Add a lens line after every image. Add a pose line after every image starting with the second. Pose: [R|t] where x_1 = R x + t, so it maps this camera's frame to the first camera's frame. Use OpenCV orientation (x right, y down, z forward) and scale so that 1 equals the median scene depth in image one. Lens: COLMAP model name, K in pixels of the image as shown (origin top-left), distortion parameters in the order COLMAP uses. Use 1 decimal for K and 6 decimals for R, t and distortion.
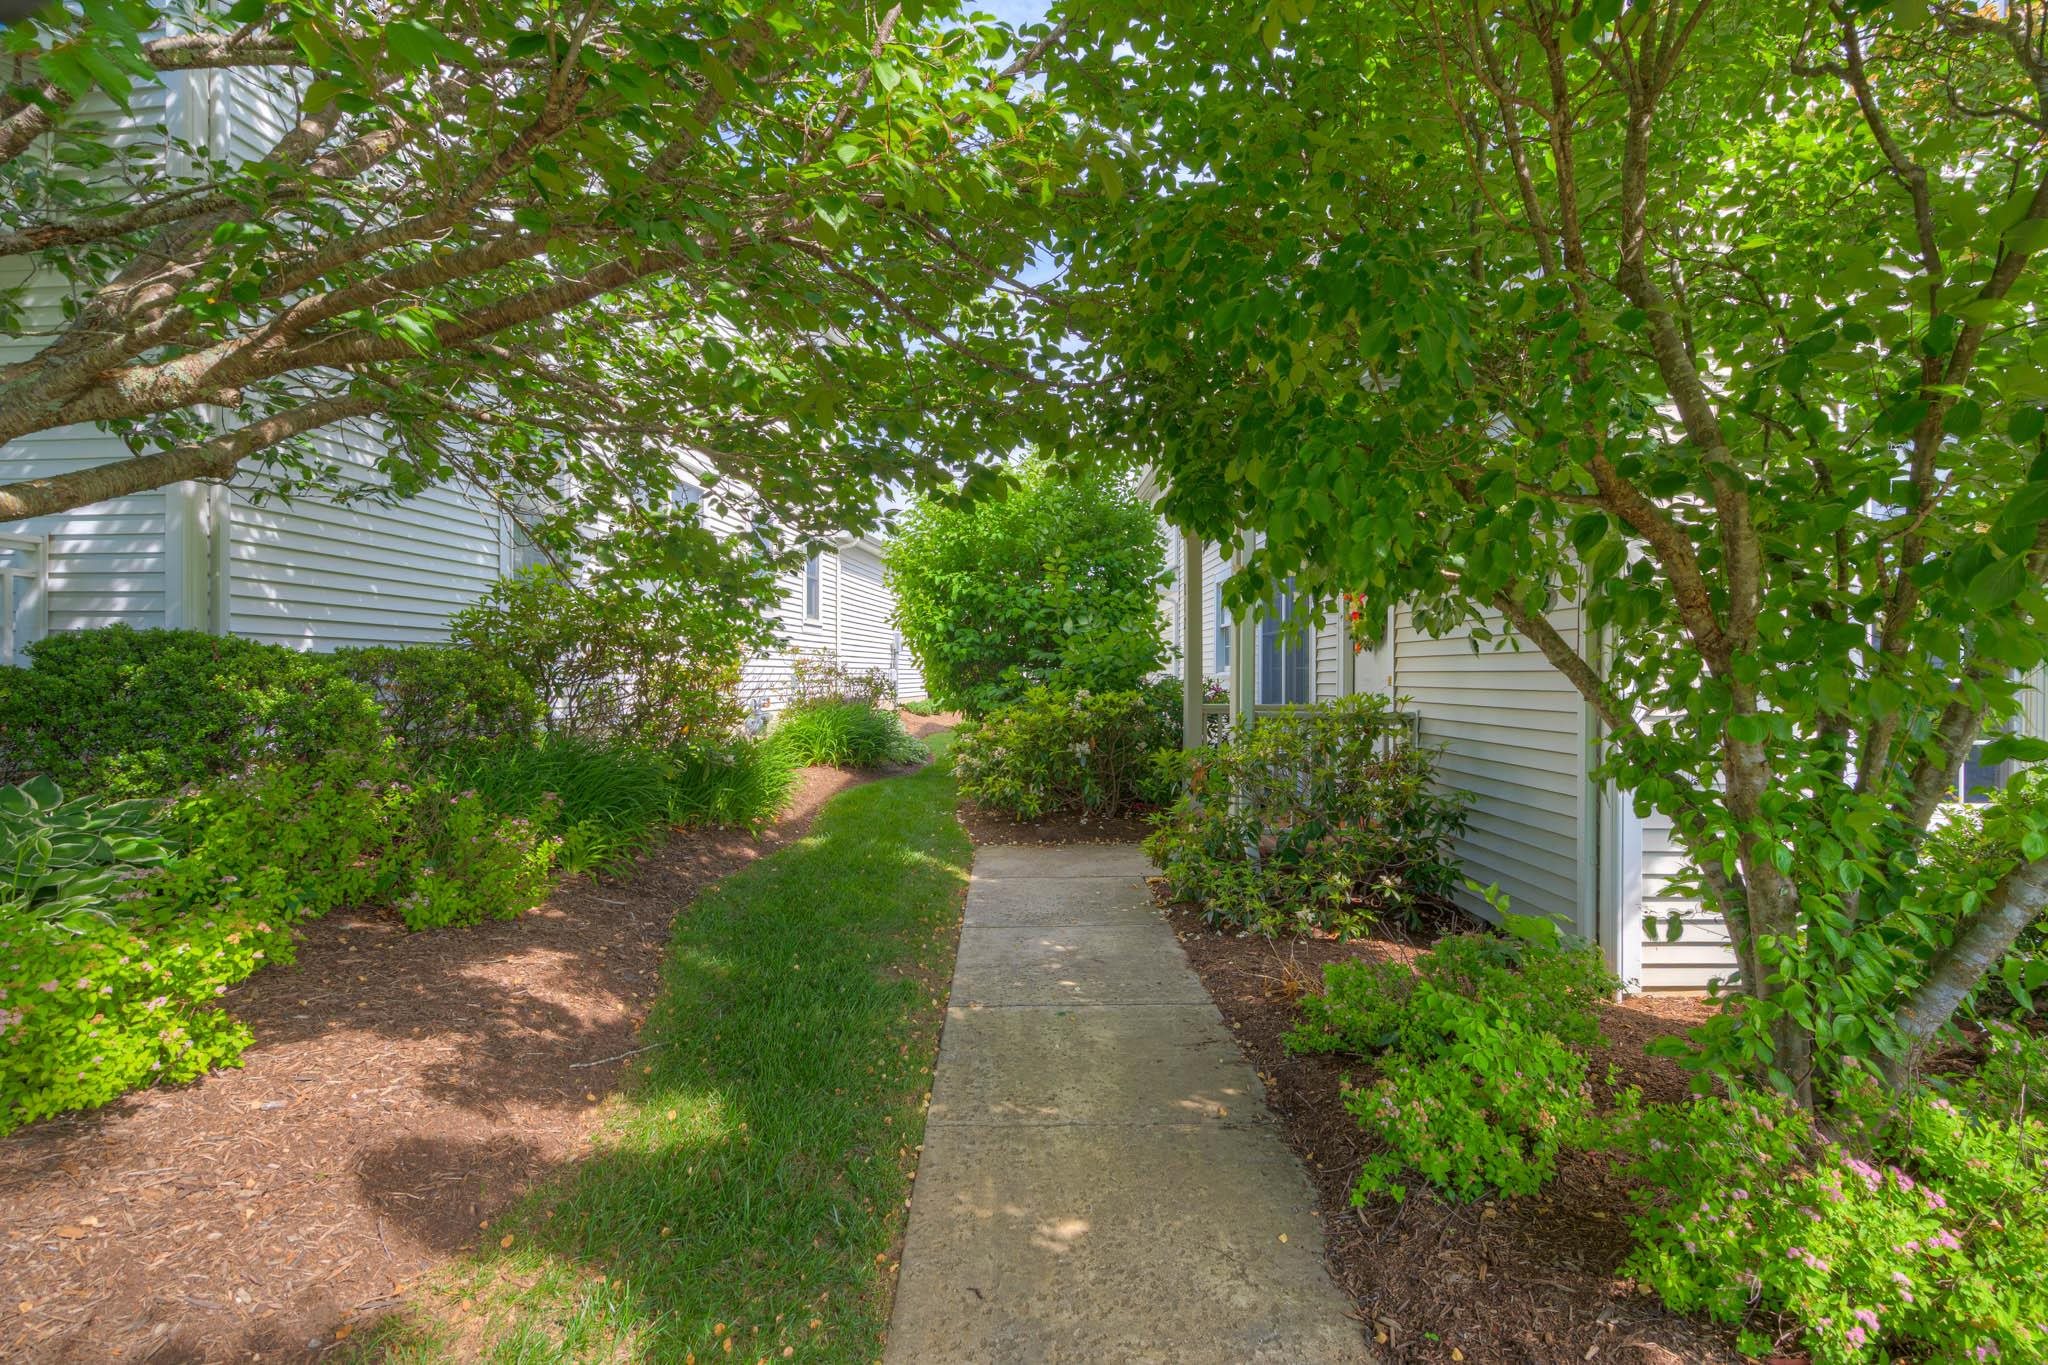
lens RADIAL K [[938.0, 0, 1026.4], [0, 938.0, 676.3], [0, 0, 1]] dist [0.003039, 0.000137]
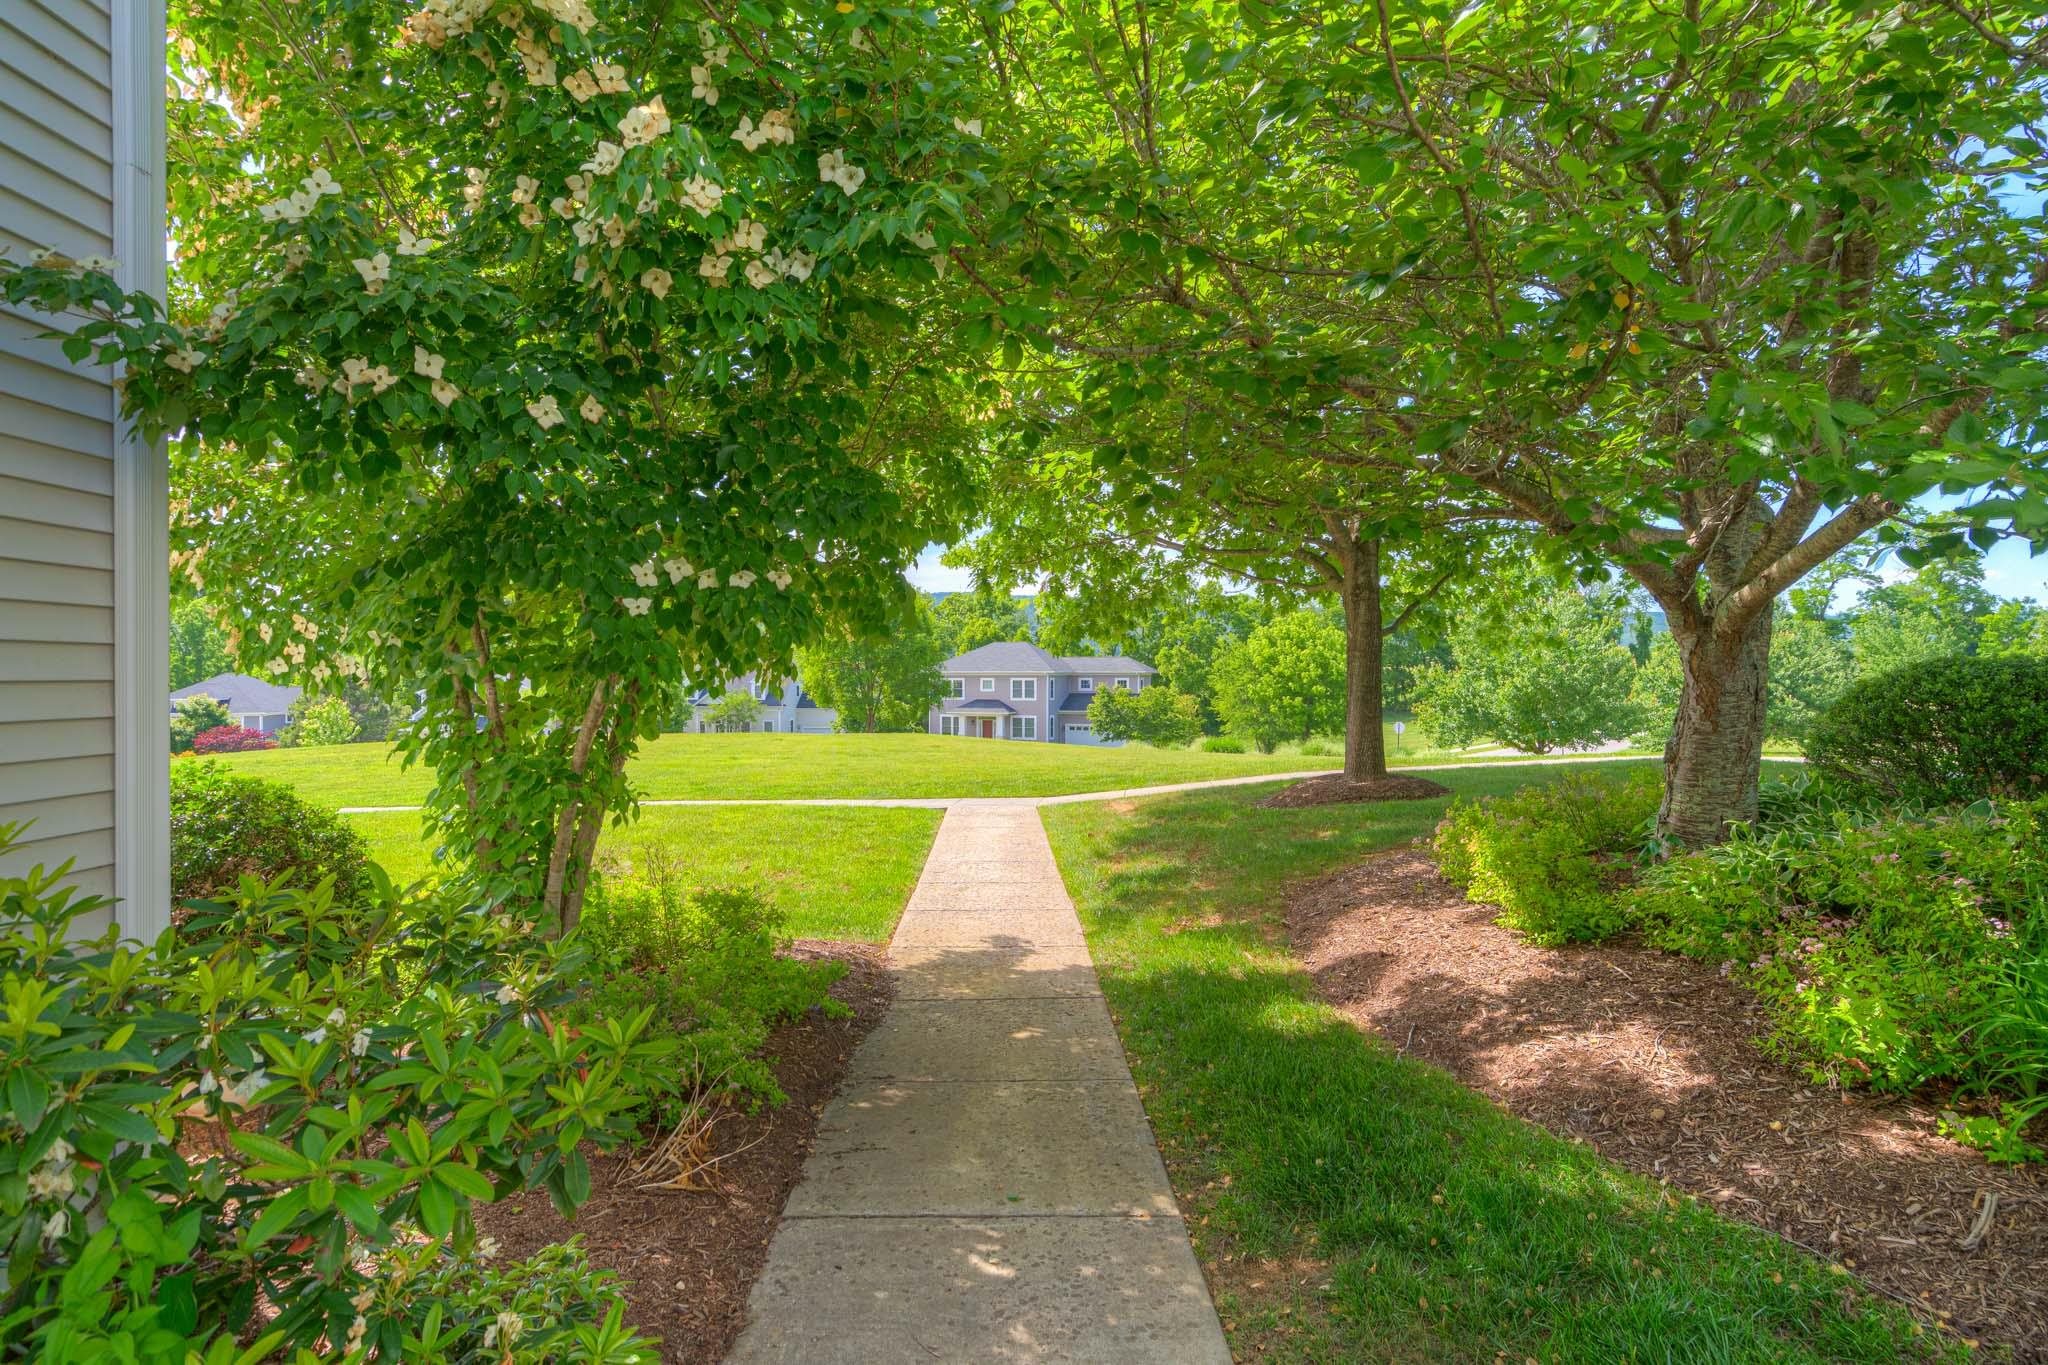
lens RADIAL K [[980.2, 0, 1038.5], [0, 980.2, 676.8], [0, 0, 1]] dist [-0.000760, -0.000308]
pose [[-0.999535, -0.005315, -0.030012, 0.047127], [-0.006283, 0.999460, 0.032264, -0.063308], [0.029824, 0.032437, -0.999029, 1.826003]]
